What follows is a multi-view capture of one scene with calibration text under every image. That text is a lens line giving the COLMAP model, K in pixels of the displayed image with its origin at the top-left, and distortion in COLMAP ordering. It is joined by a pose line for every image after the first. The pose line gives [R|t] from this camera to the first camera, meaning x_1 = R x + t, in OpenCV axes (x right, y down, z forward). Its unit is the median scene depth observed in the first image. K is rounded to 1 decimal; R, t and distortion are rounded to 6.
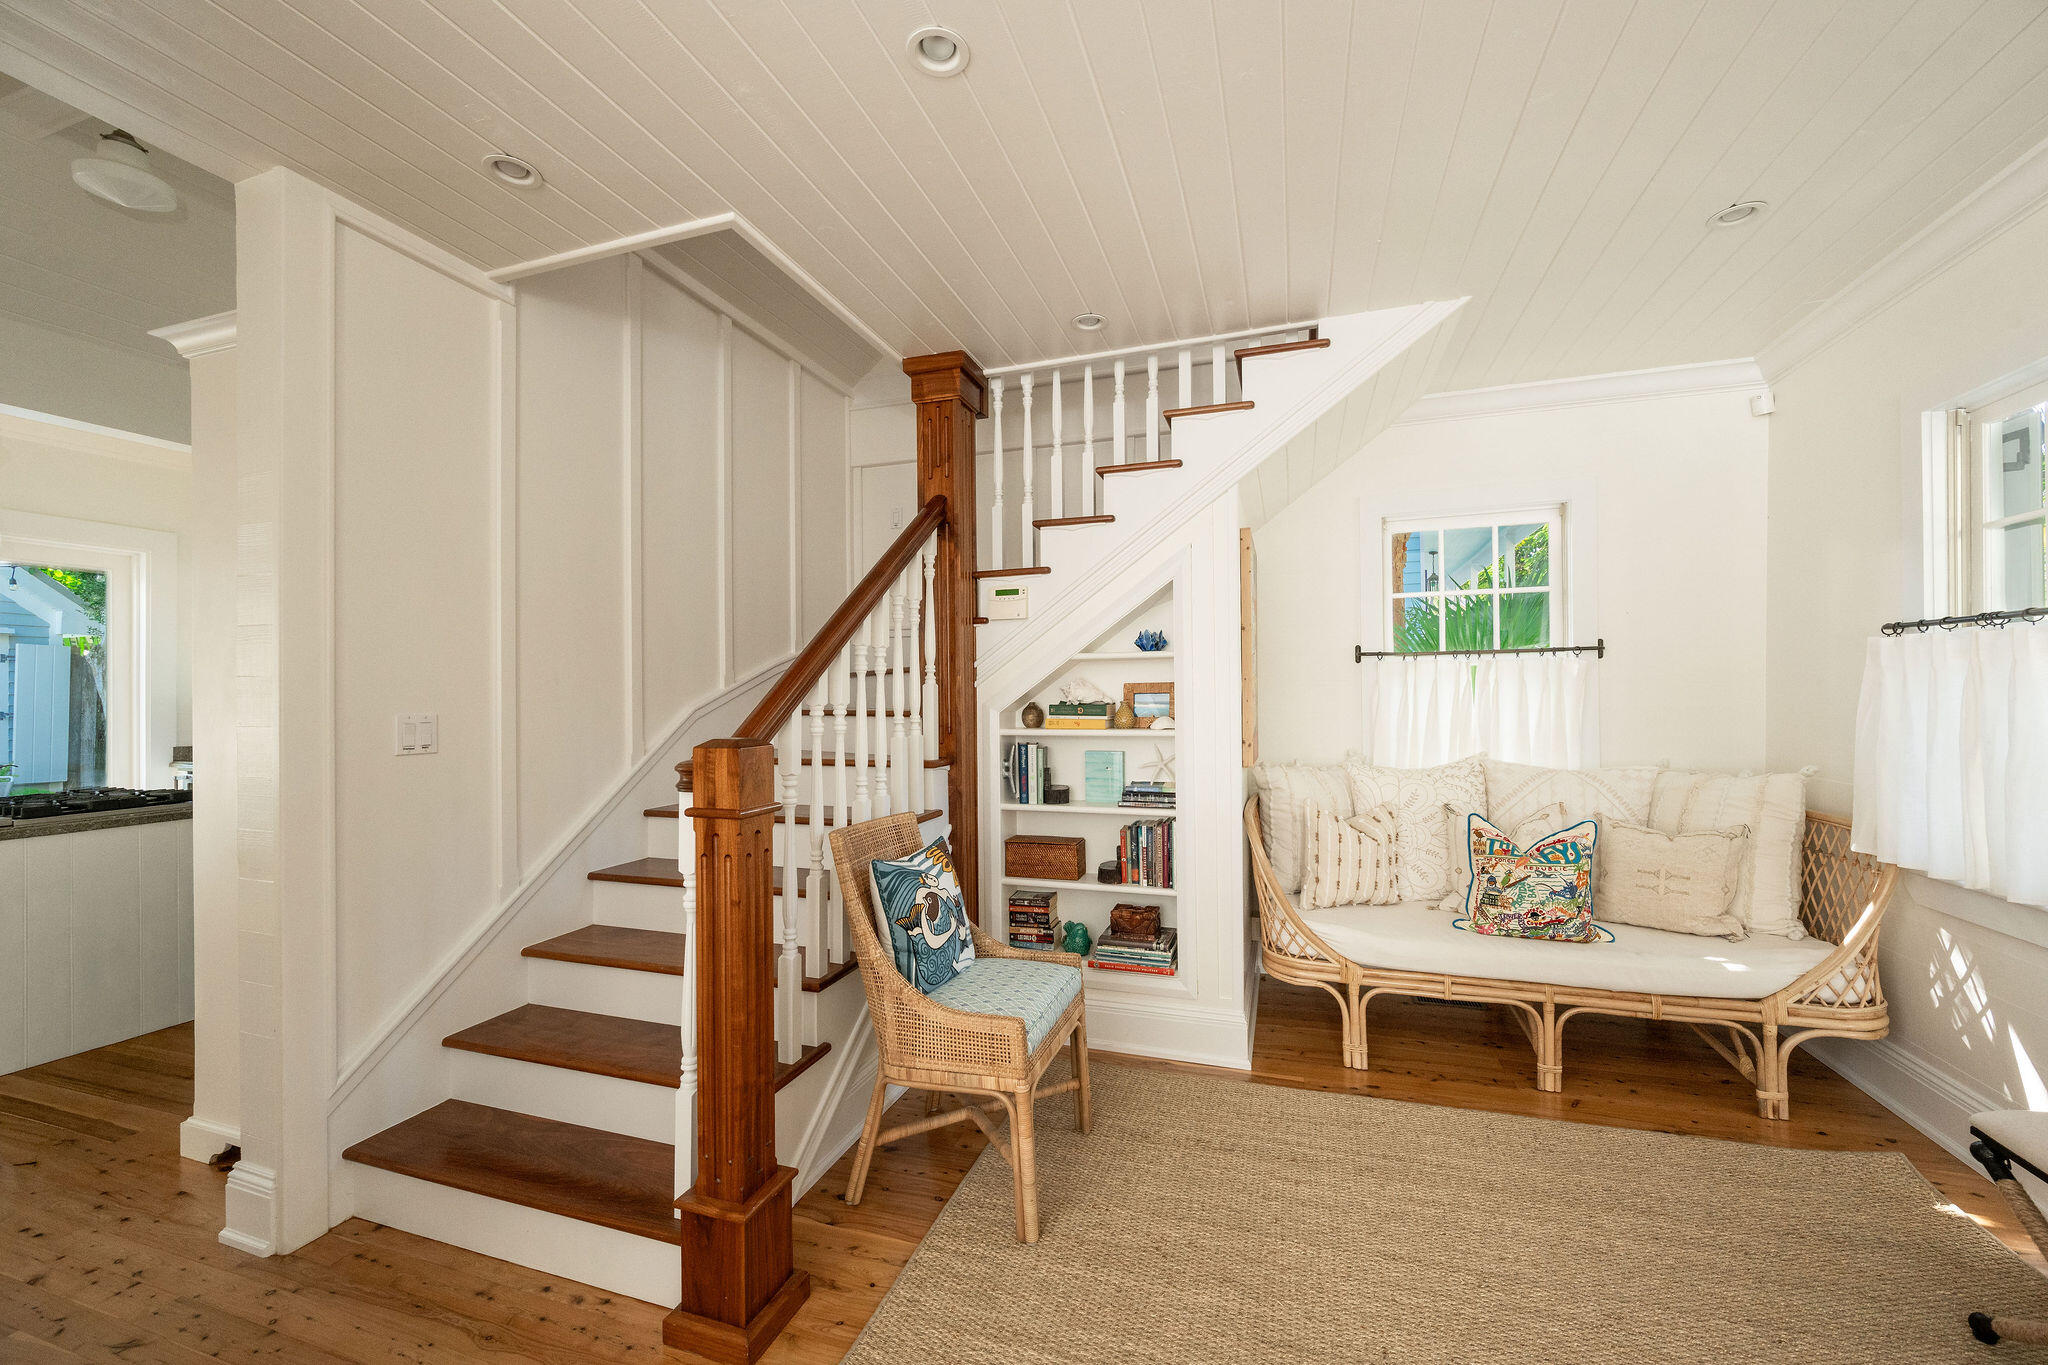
lens RADIAL K [[798.5, 0, 1024.6], [0, 798.5, 690.5], [0, 0, 1]] dist [-0.003627, 0.000307]
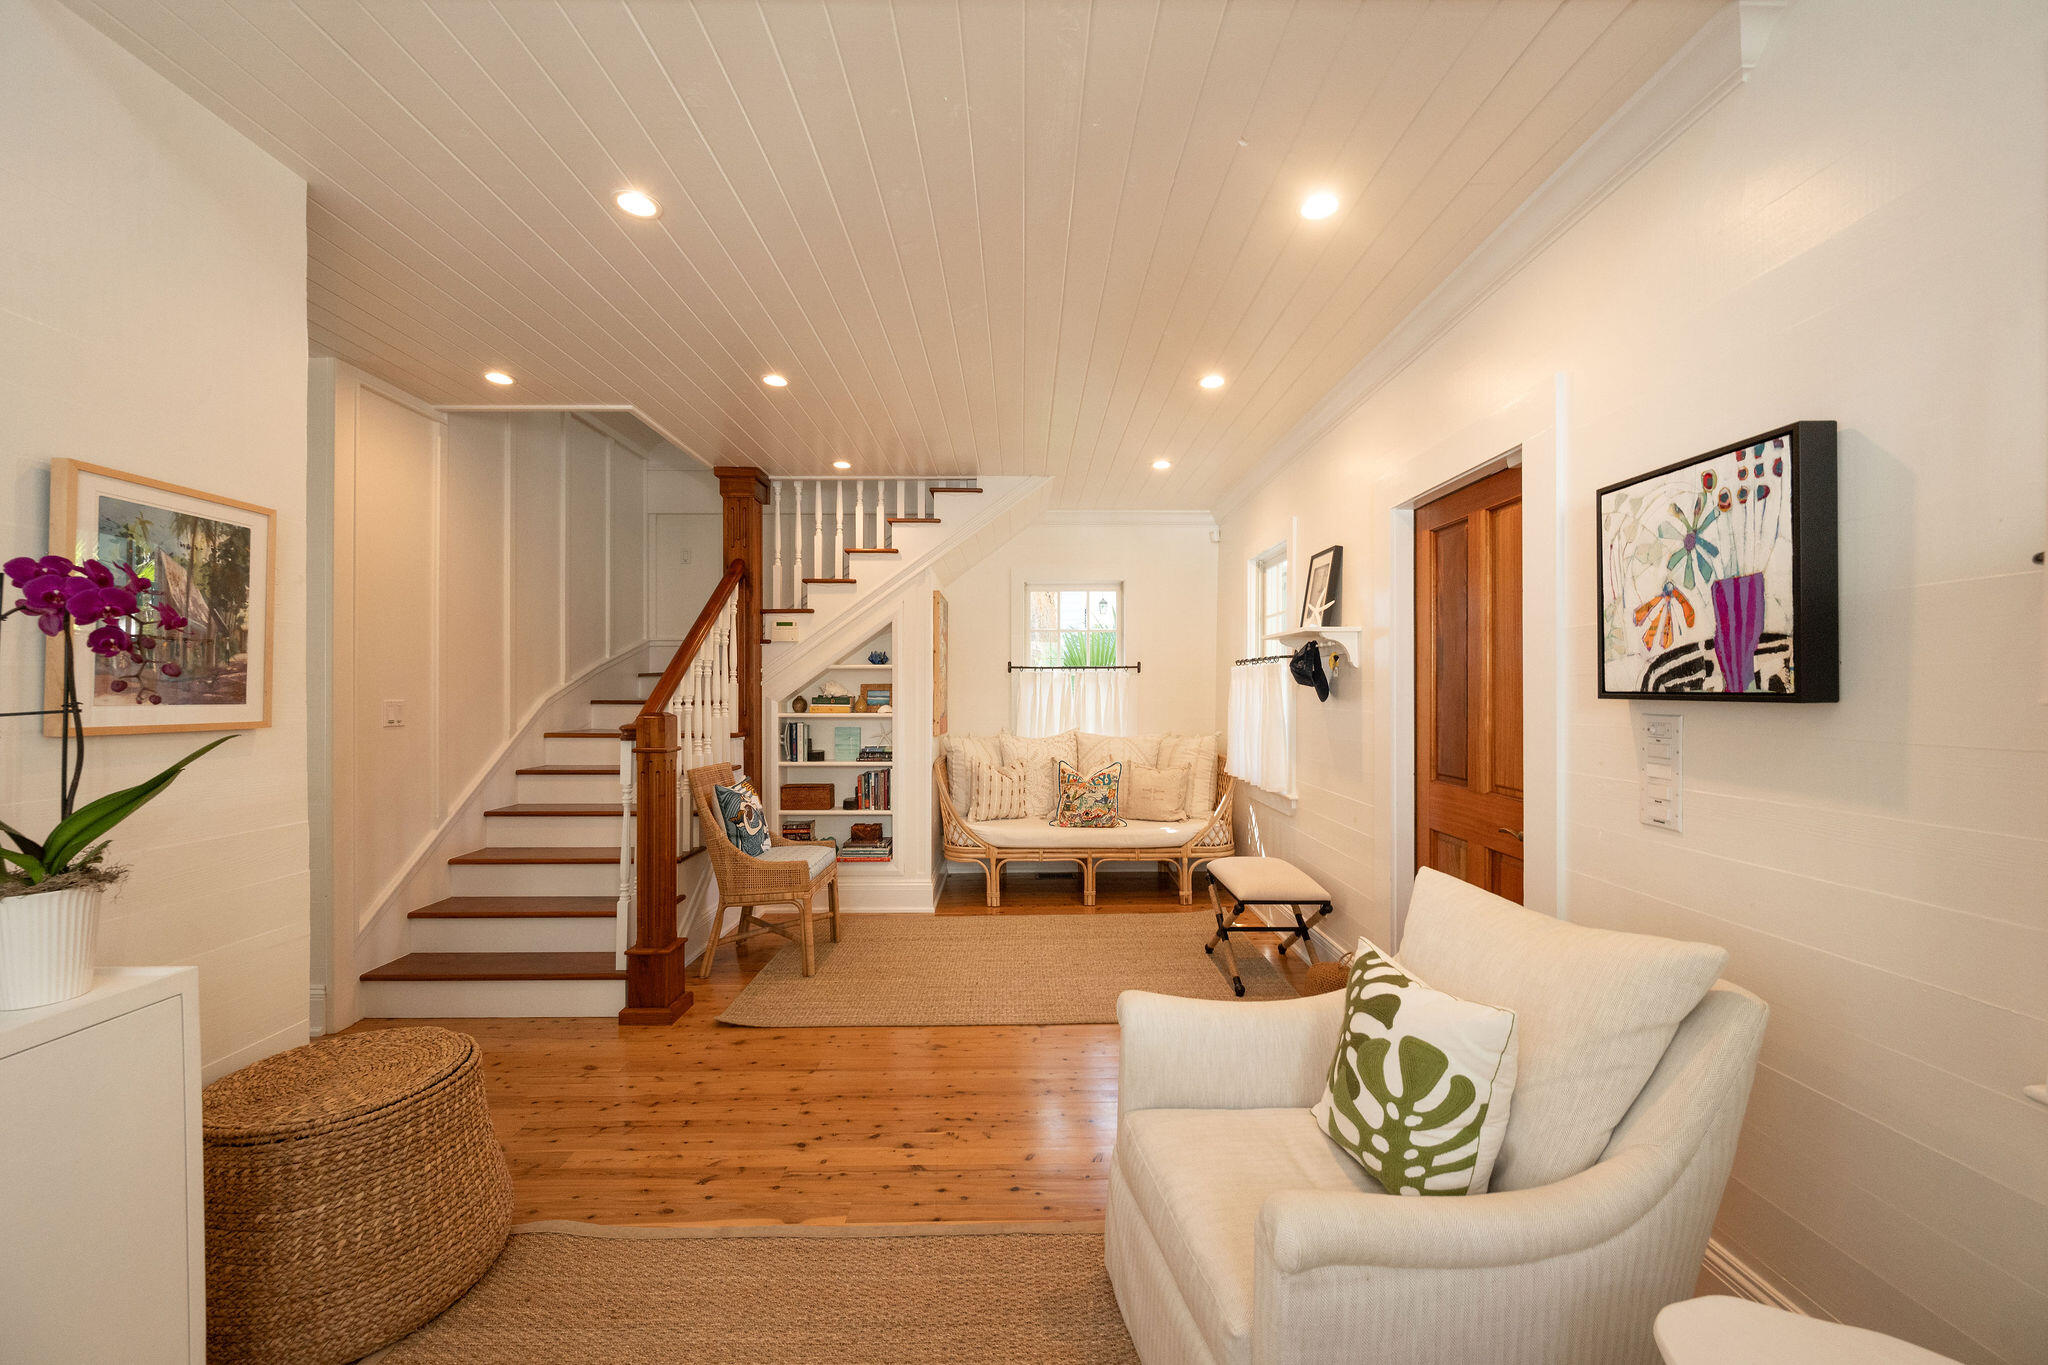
lens RADIAL K [[798.5, 0, 1024.6], [0, 798.5, 690.5], [0, 0, 1]] dist [-0.003627, 0.000307]
pose [[0.945240, 0.008924, 0.326253, -0.087791], [-0.010188, 0.999946, 0.002167, -0.003159], [-0.326216, -0.005373, 0.945280, -0.622733]]
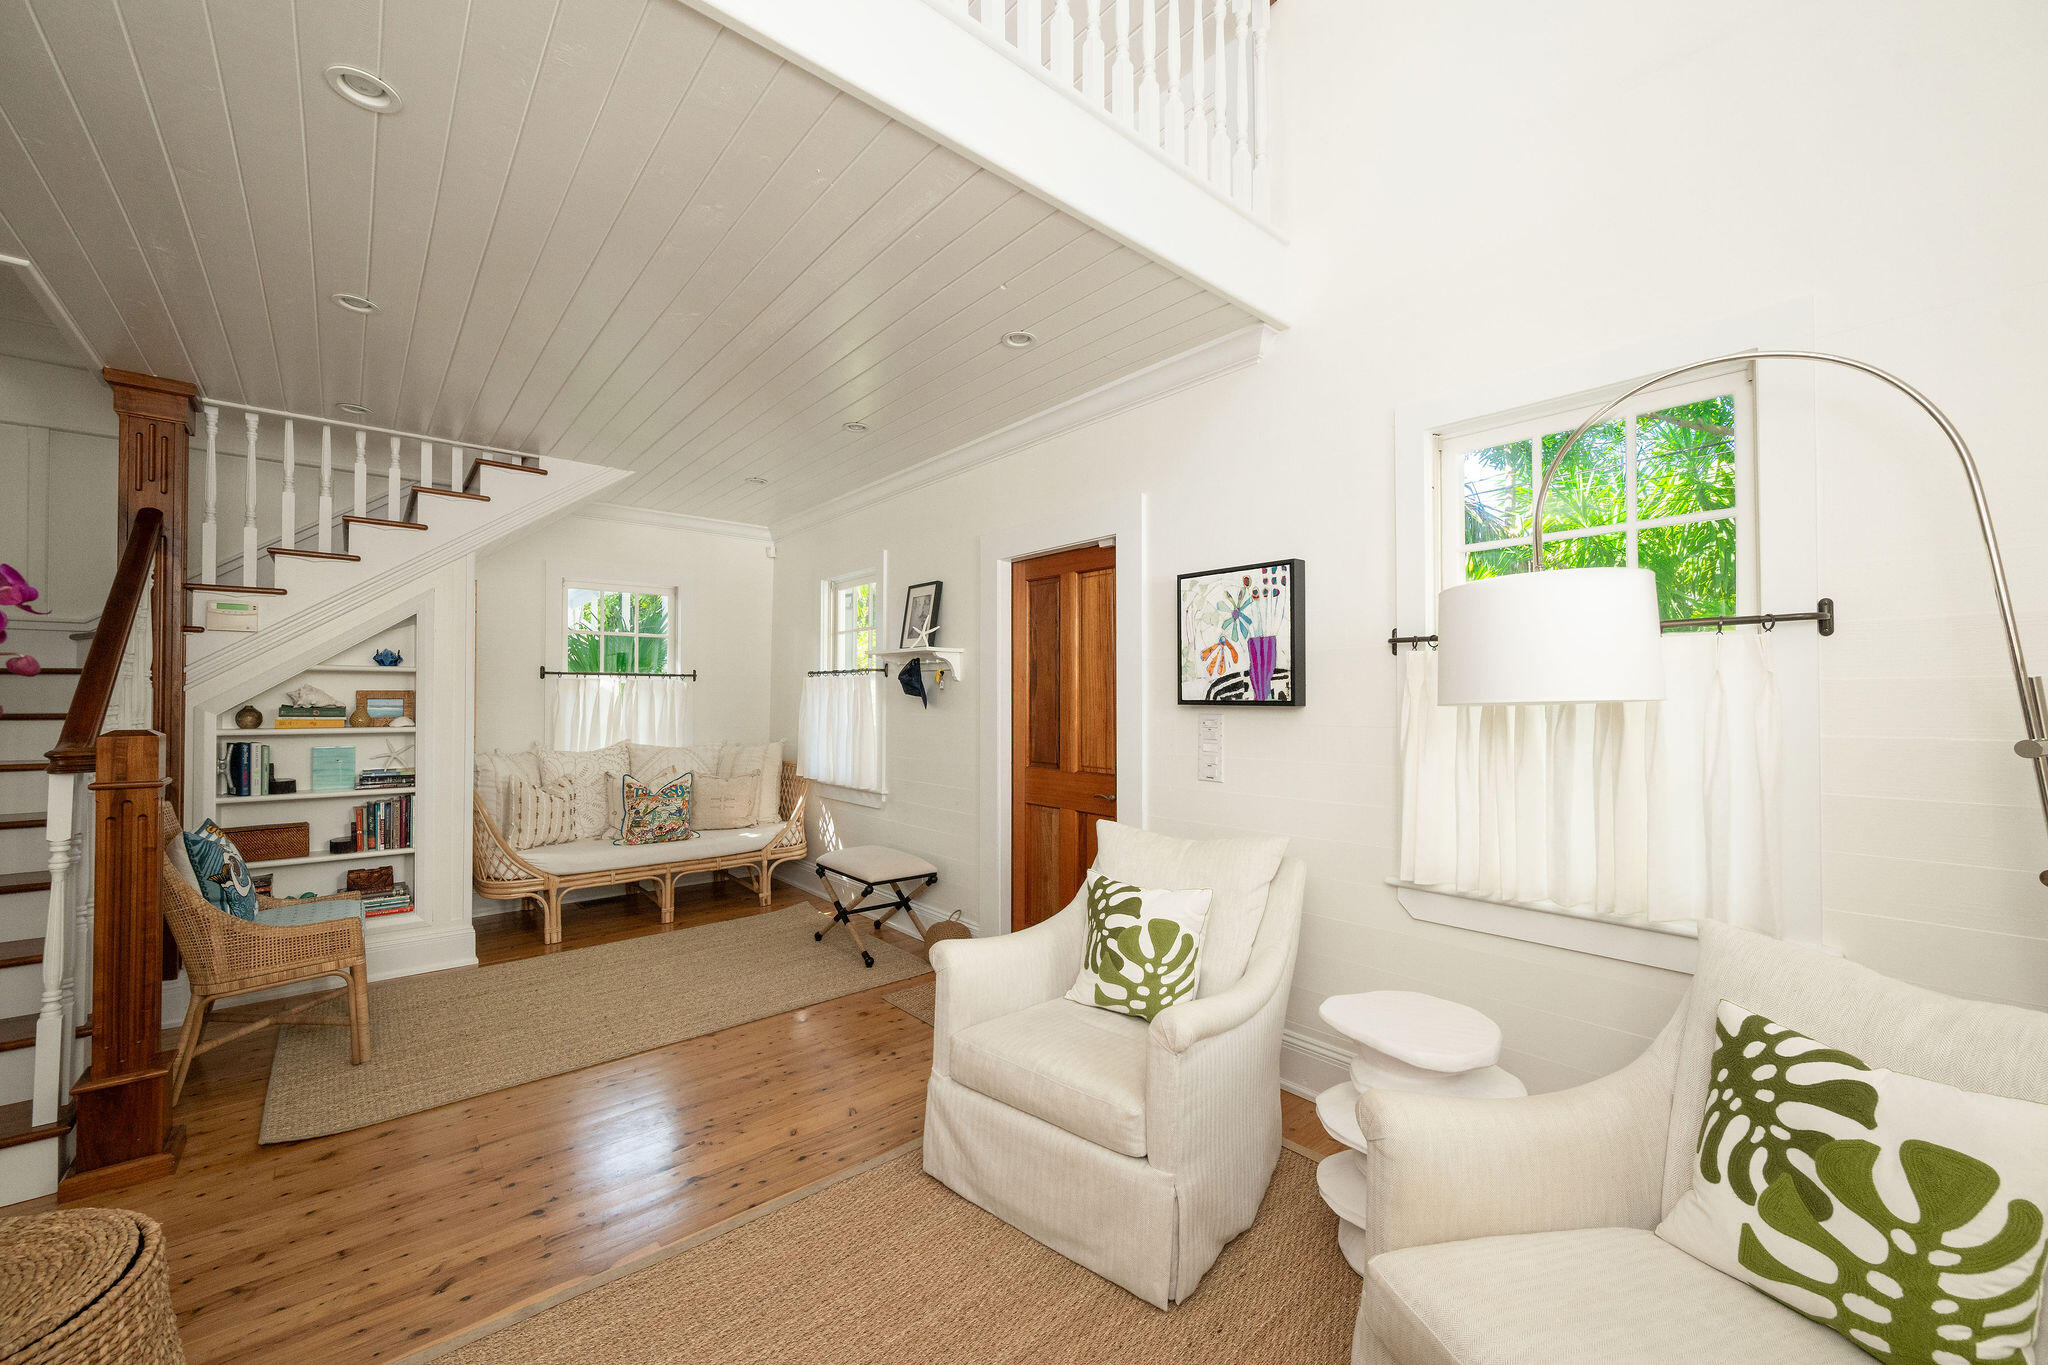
lens RADIAL K [[798.5, 0, 1024.6], [0, 798.5, 690.5], [0, 0, 1]] dist [-0.003627, 0.000307]
pose [[0.514998, 0.019839, 0.856962, -0.414106], [-0.010453, 0.999803, -0.016864, 0.001081], [-0.857128, -0.000272, 0.515104, -0.533657]]
